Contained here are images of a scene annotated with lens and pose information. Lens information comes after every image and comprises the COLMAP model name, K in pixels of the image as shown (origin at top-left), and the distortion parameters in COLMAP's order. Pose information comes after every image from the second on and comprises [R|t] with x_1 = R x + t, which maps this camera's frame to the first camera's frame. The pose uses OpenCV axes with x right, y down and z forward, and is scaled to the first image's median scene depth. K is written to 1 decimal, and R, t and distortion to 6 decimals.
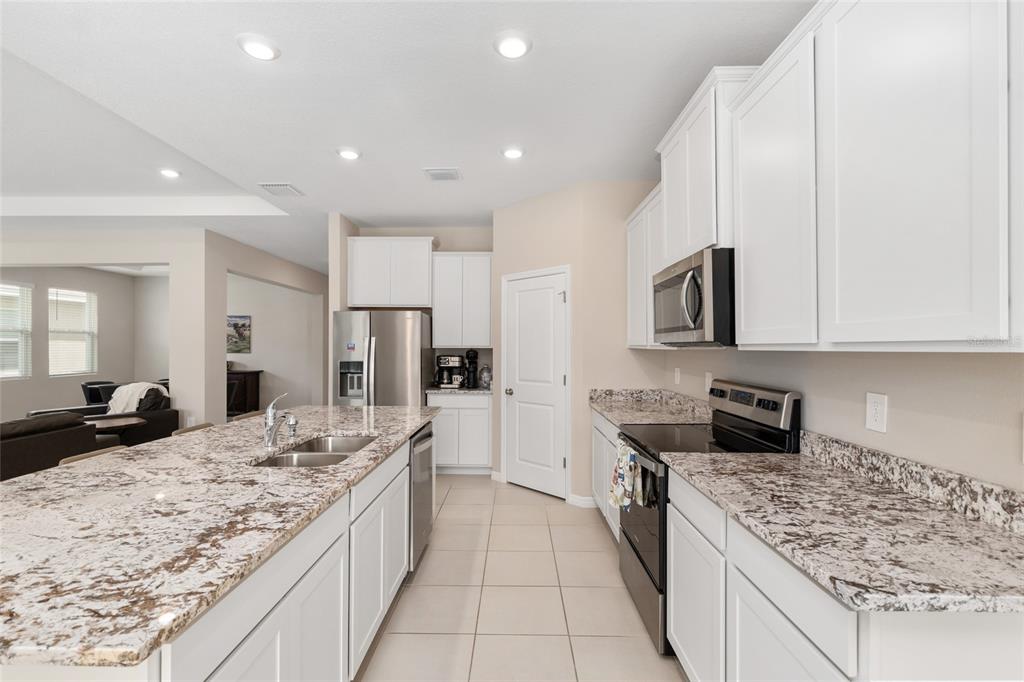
lens RADIAL K [[460.9, 0, 508.9], [0, 460.9, 343.6], [0, 0, 1]] dist [-0.003099, 0.000027]
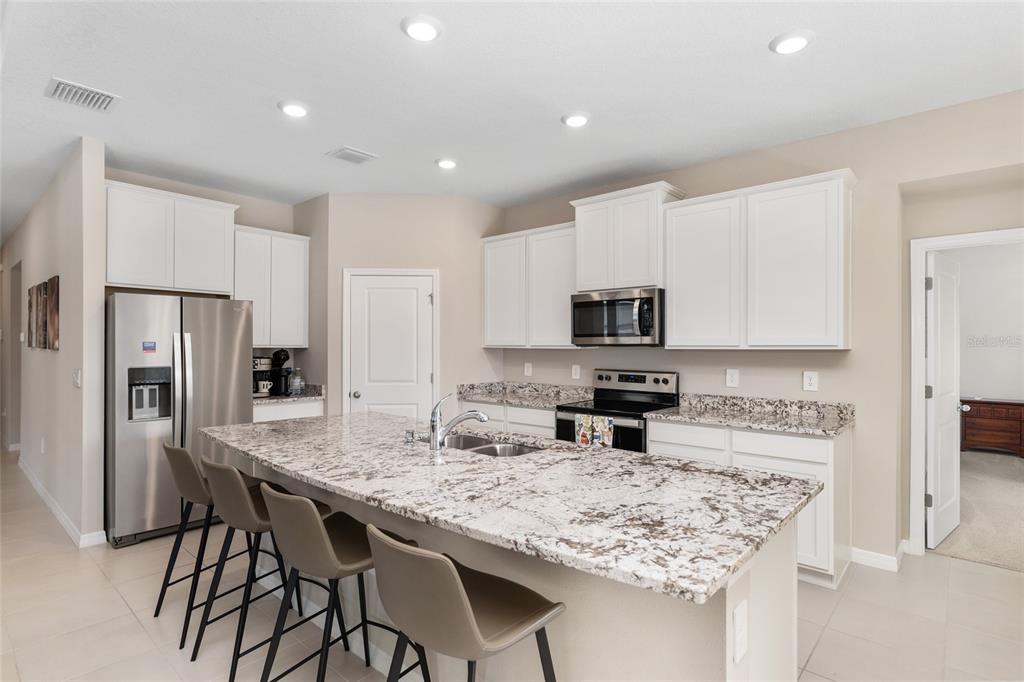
lens RADIAL K [[522.4, 0, 508.3], [0, 522.4, 344.4], [0, 0, 1]] dist [0.000517, -0.000131]
pose [[0.649215, 0.003445, 0.760597, -0.703170], [-0.006684, 0.999977, 0.001176, -0.000416], [-0.760575, -0.005847, 0.649223, 0.095271]]
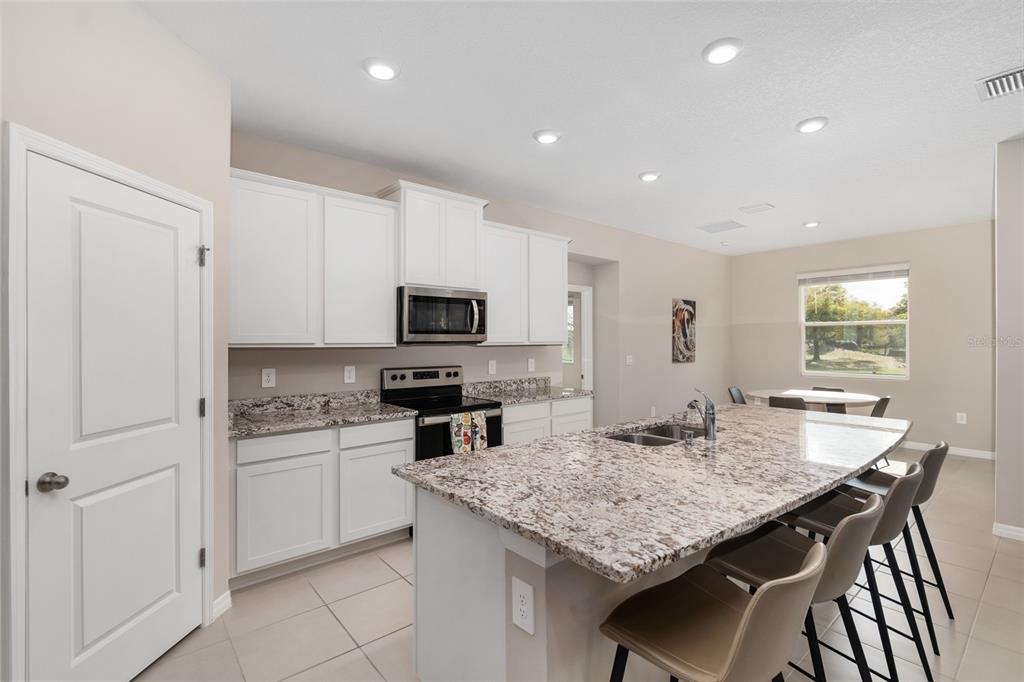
lens RADIAL K [[464.5, 0, 509.8], [0, 464.5, 338.3], [0, 0, 1]] dist [-0.000337, 0.000109]
pose [[-0.653085, 0.009877, 0.757220, -0.562197], [0.002892, 0.999940, -0.010549, 0.003828], [-0.757279, -0.004699, -0.653074, 1.131961]]
